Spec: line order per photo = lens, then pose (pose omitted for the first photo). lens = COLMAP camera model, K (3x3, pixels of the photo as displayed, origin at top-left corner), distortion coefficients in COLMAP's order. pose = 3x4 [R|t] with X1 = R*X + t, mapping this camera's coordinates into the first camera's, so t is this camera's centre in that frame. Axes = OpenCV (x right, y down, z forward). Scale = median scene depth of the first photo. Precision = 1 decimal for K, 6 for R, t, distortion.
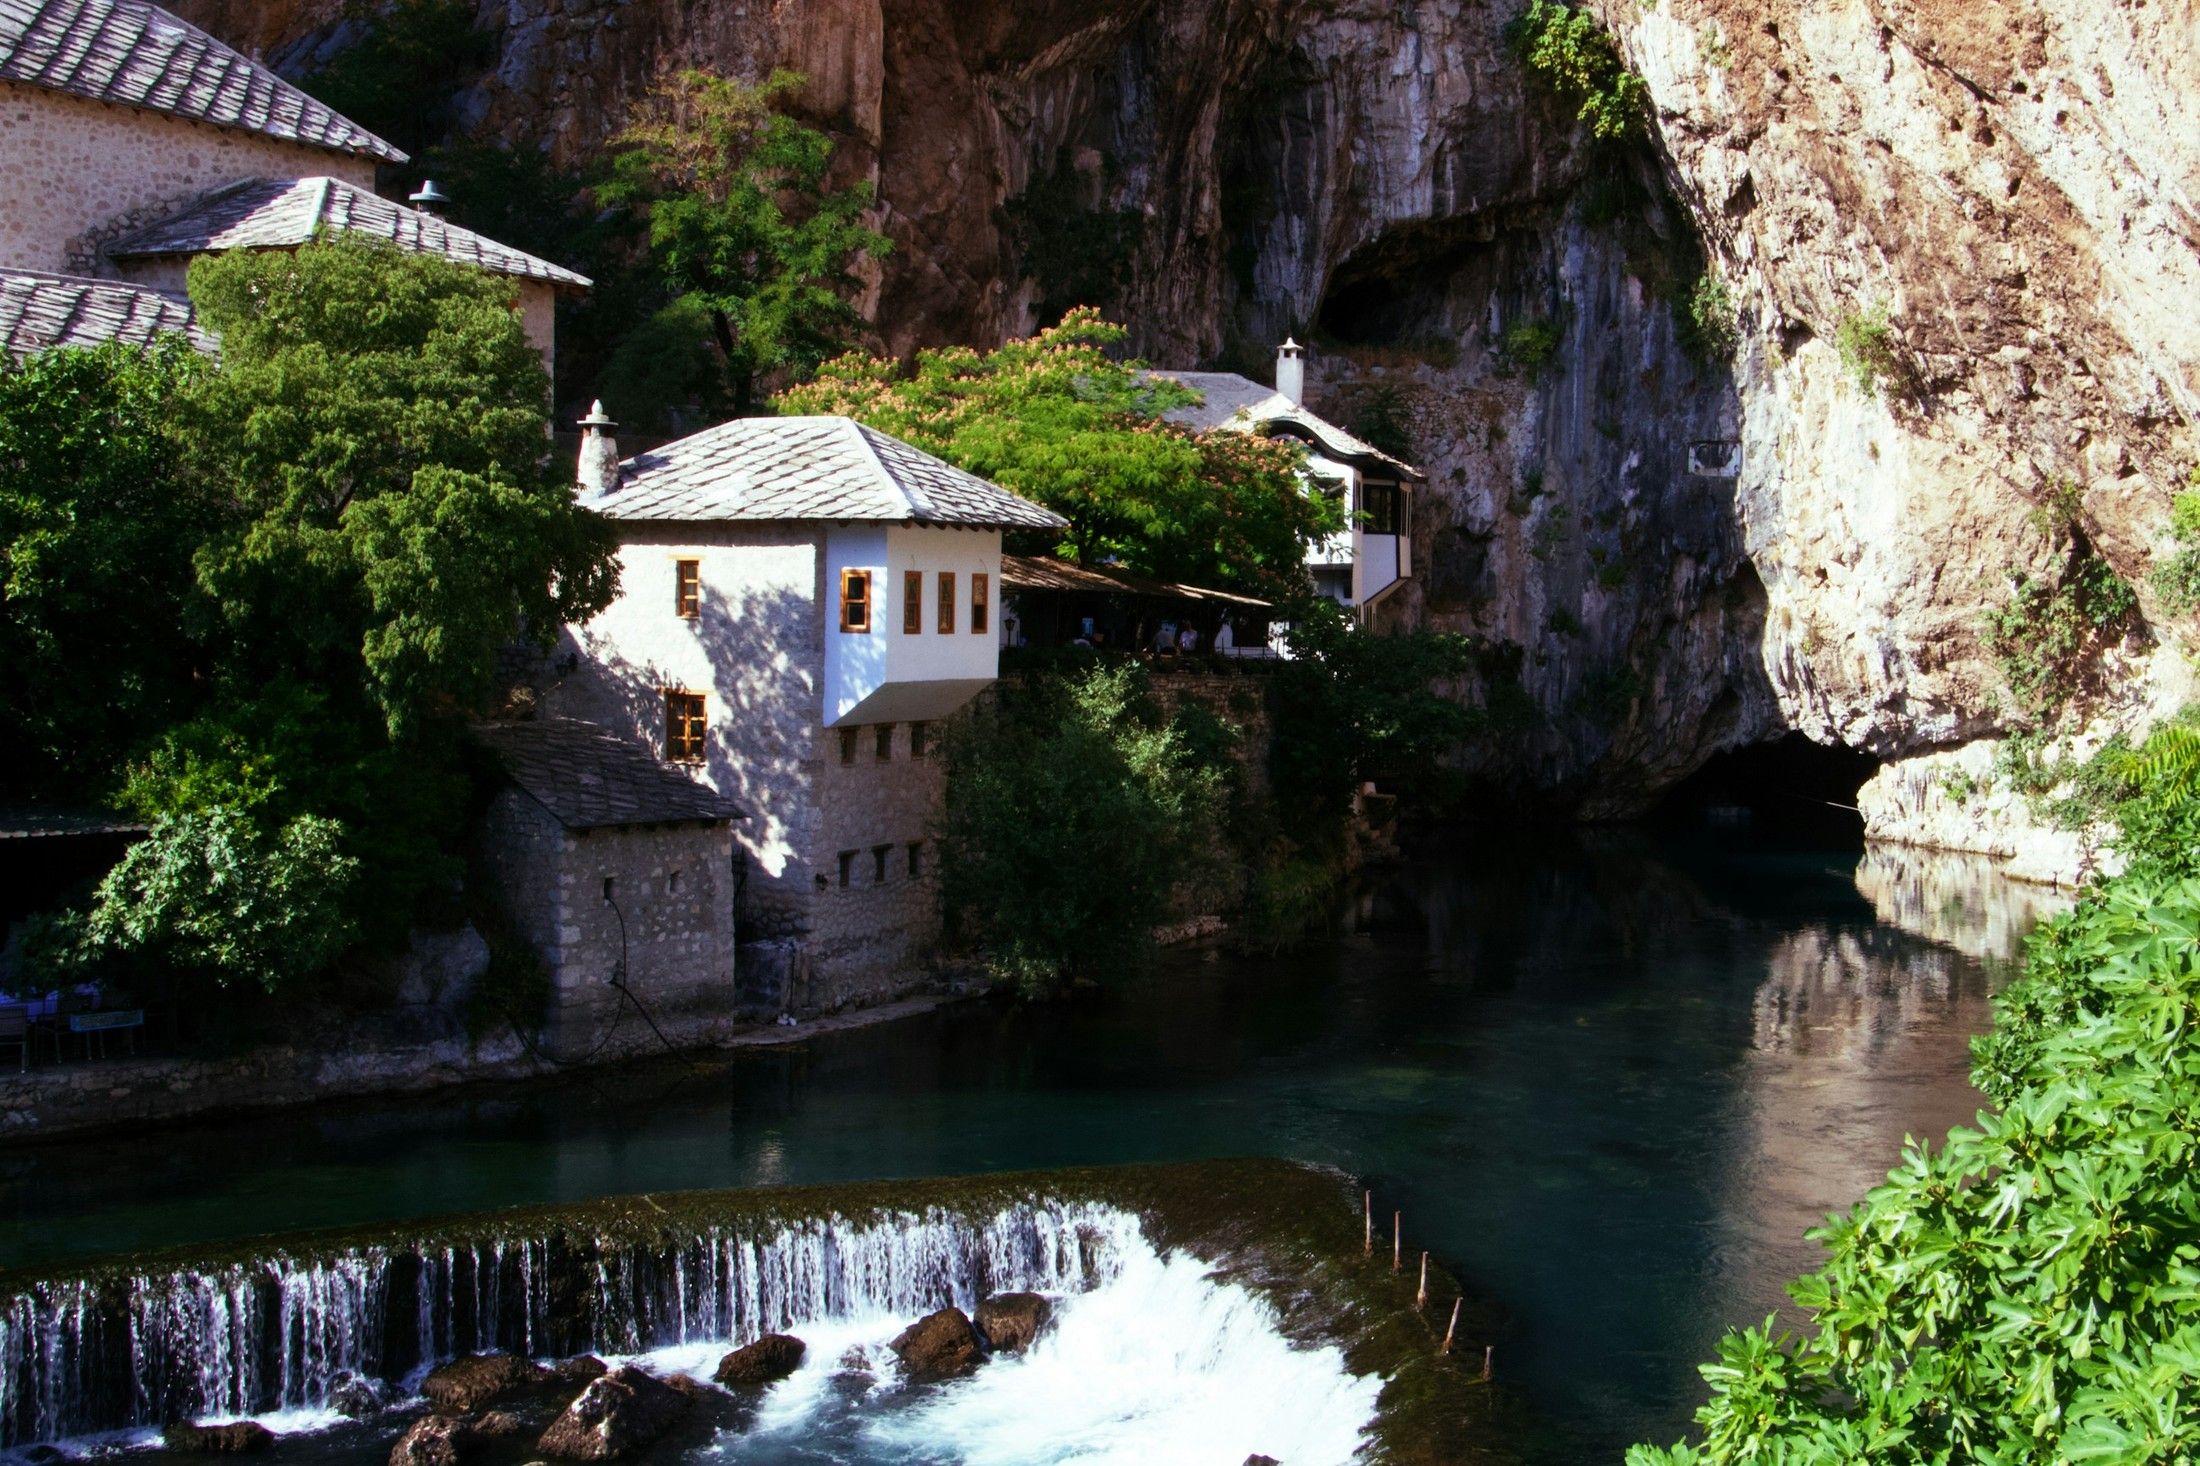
lens RADIAL K [[2758.4, 0, 1231.6], [0, 2758.4, 707.2], [0, 0, 1]] dist [0.069726, 0.045054]
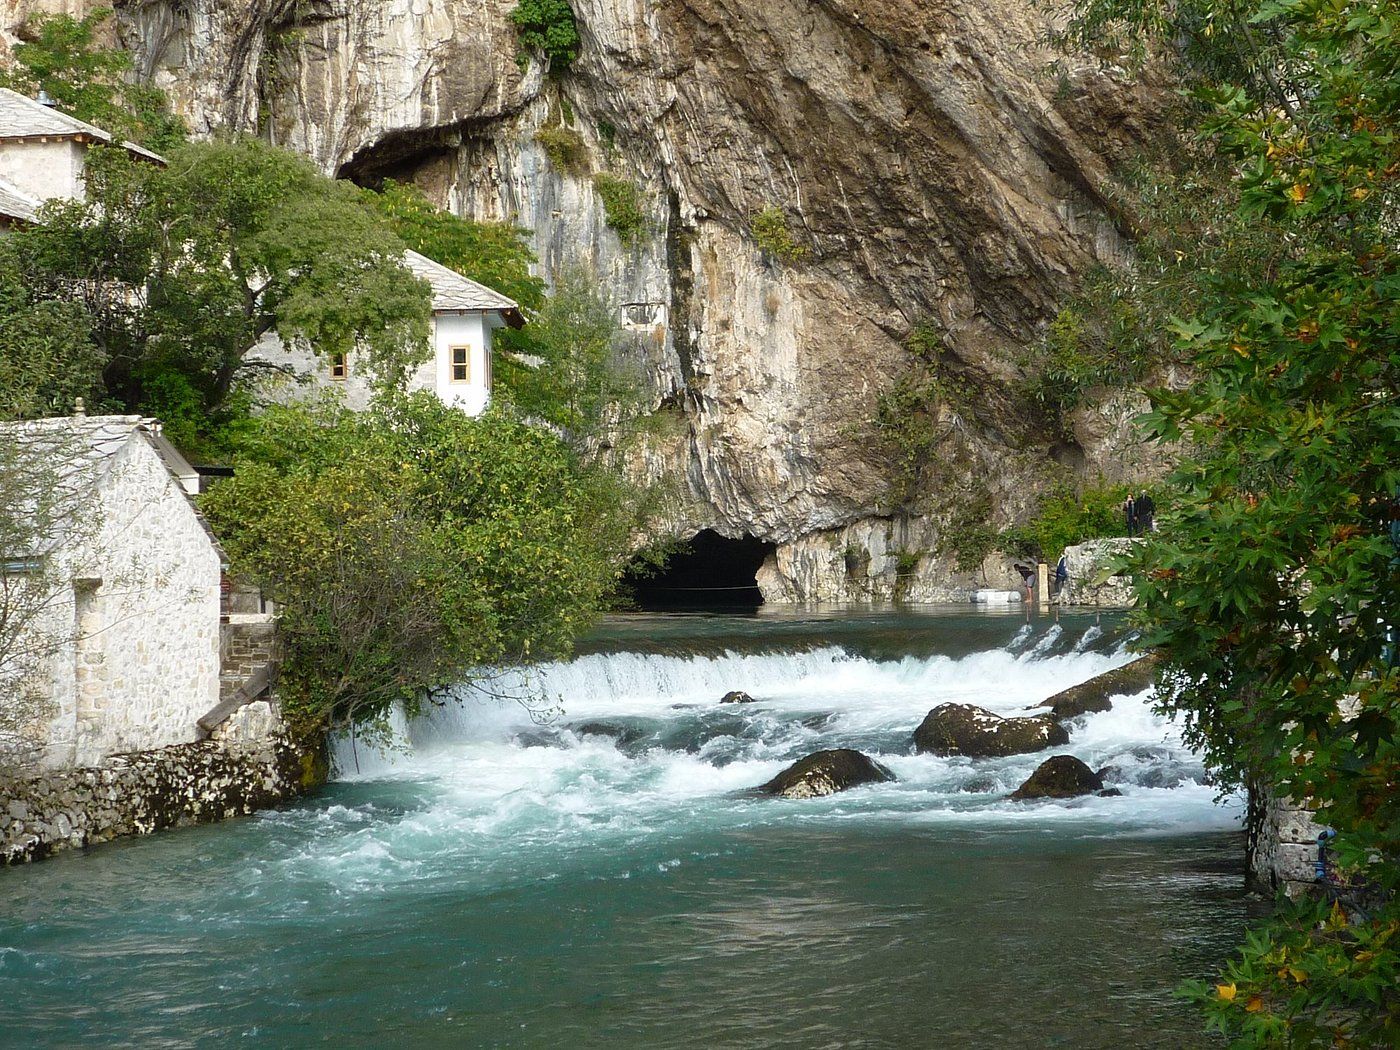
lens RADIAL K [[3221.8, 0, 700.0], [0, 3221.8, 525.0], [0, 0, 1]] dist [-0.057393, -0.194058]
pose [[0.922203, -0.030927, 0.385468, -0.408325], [0.052060, 0.997652, -0.044506, 0.079610], [-0.383186, 0.061111, 0.921647, -0.407886]]
